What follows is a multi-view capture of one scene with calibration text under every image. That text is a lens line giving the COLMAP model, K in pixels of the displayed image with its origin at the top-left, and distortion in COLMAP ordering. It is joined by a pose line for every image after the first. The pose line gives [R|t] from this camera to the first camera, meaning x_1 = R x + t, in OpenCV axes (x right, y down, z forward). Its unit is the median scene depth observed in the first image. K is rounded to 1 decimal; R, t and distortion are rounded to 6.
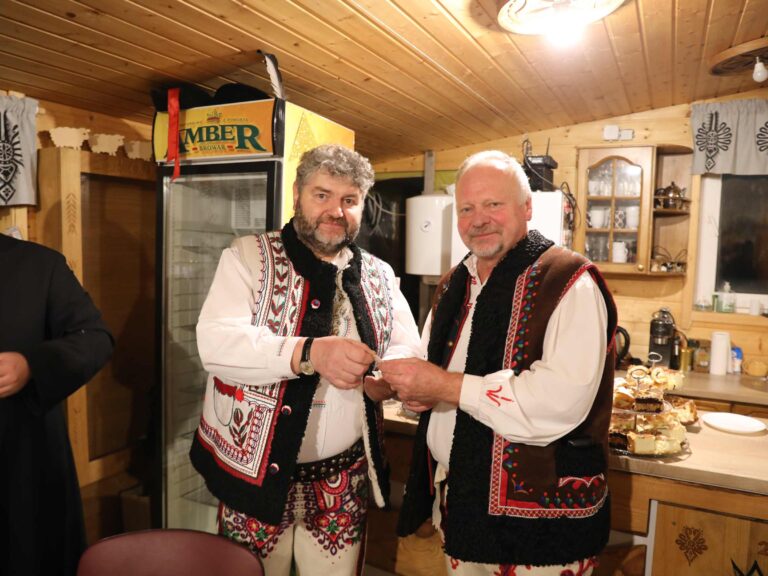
lens RADIAL K [[593.9, 0, 381.1], [0, 593.9, 289.6], [0, 0, 1]] dist [-0.086257, 0.066622]
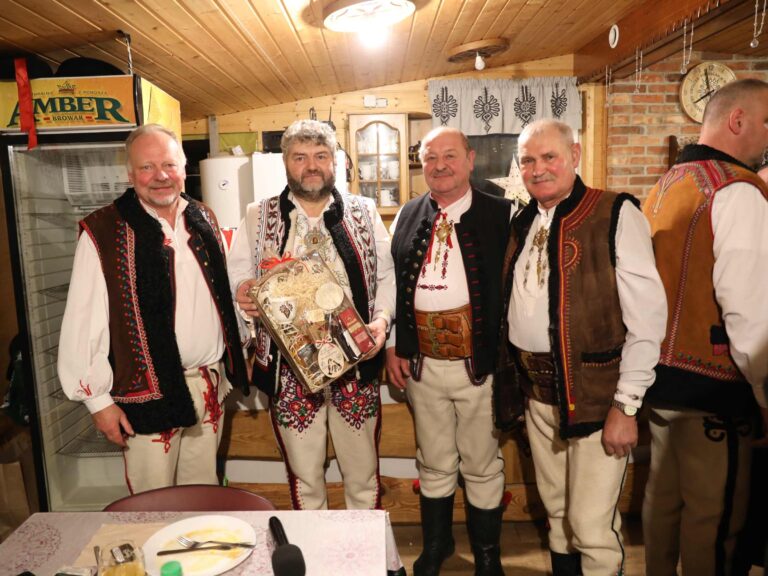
lens RADIAL K [[593.9, 0, 387.5], [0, 593.9, 288.7], [0, 0, 1]] dist [-0.086257, 0.066622]
pose [[0.886404, -0.118802, 0.447407, -0.232480], [0.087170, 0.992054, 0.090722, 0.017829], [-0.454630, -0.041416, 0.889717, -0.179229]]
